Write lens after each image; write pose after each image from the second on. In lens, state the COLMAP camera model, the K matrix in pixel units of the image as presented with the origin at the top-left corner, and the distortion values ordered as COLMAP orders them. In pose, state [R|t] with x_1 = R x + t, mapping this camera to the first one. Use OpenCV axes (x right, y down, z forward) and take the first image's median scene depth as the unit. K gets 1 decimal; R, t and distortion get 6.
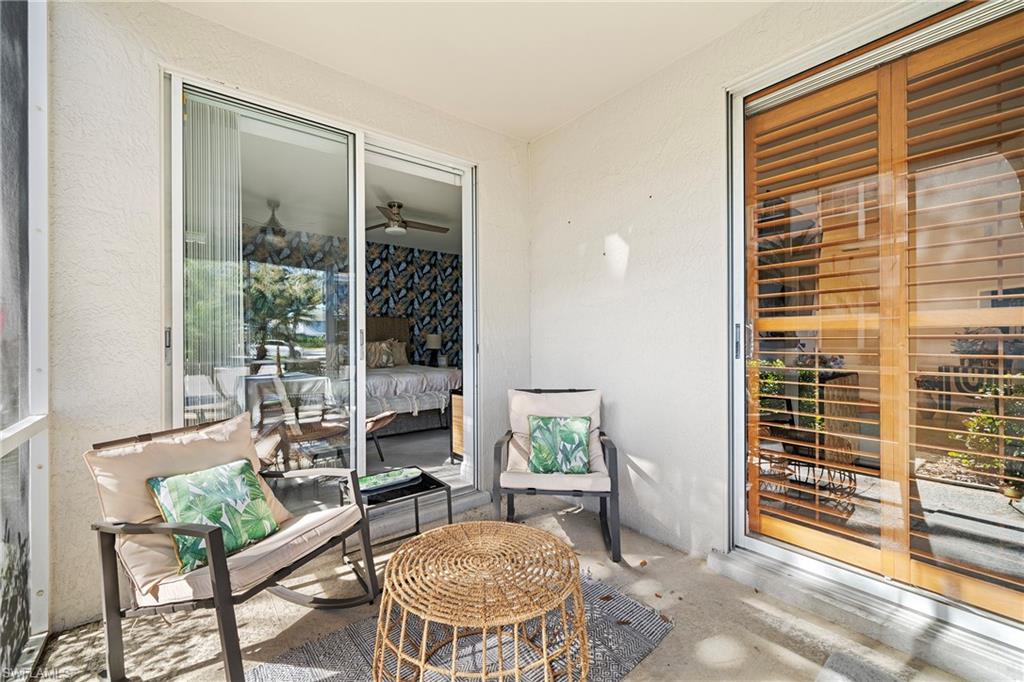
lens RADIAL K [[417.6, 0, 512.0], [0, 417.6, 341.0], [0, 0, 1]] dist [0.013468, 0.000474]
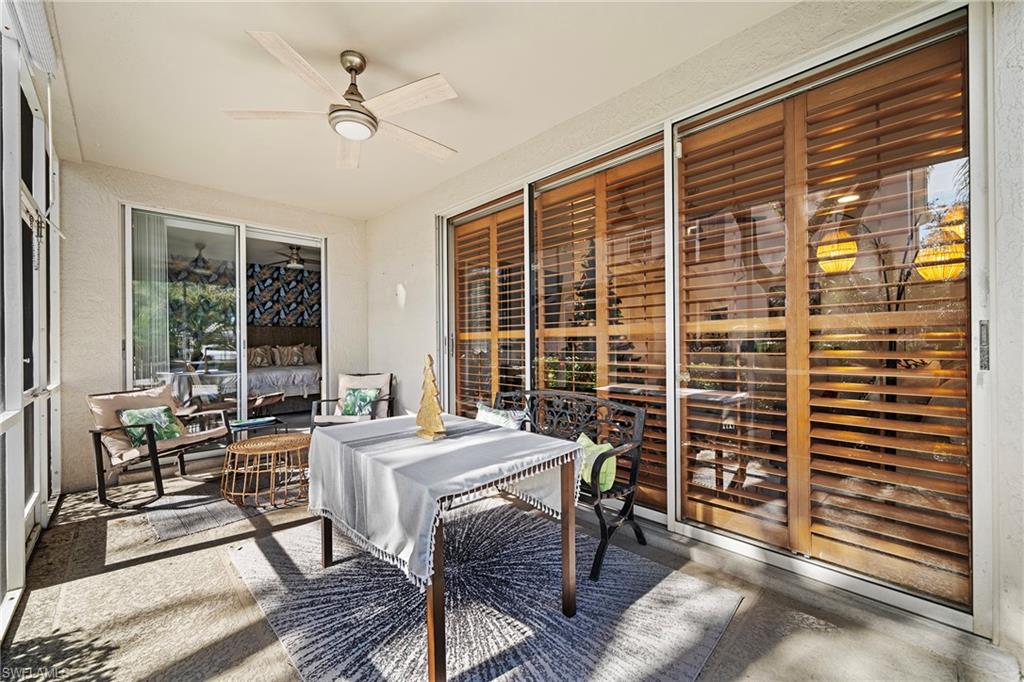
lens RADIAL K [[420.2, 0, 512.0], [0, 420.2, 341.0], [0, 0, 1]] dist [0.027417, -0.000436]
pose [[0.997247, -0.006325, 0.073881, 0.696805], [0.006823, 0.999956, -0.006482, -0.002071], [-0.073836, 0.006968, 0.997246, -0.941123]]
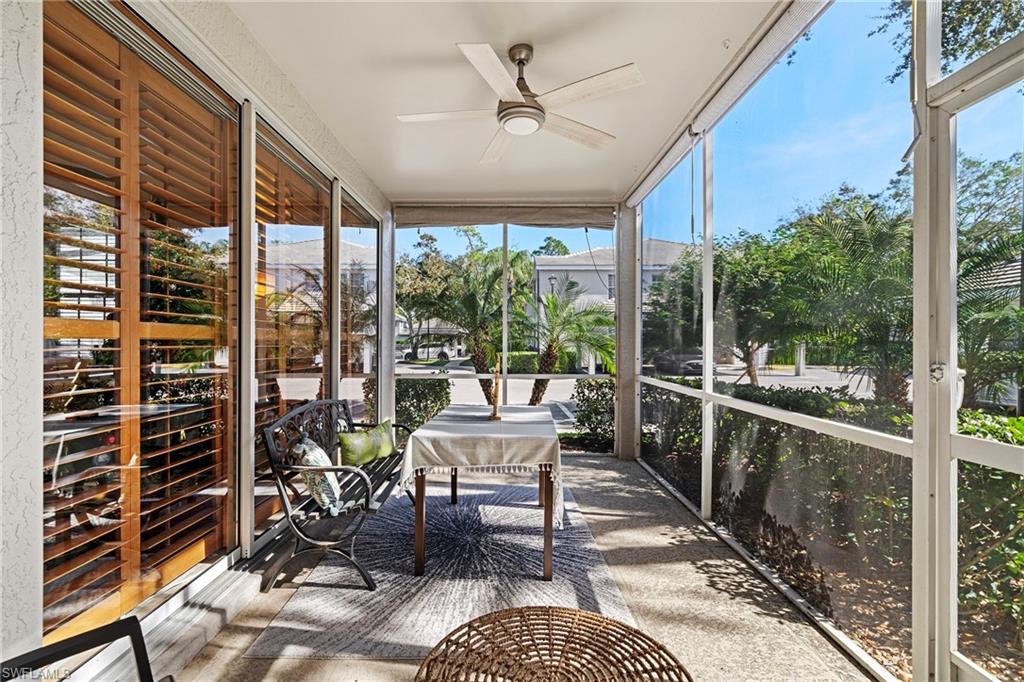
lens RADIAL K [[468.2, 0, 512.0], [0, 468.2, 341.0], [0, 0, 1]] dist [0.000213, 0.000027]
pose [[-0.784851, 0.011657, 0.619575, -3.182632], [0.004321, 0.999902, -0.013339, -0.015801], [-0.619669, -0.007792, -0.784824, 6.871905]]
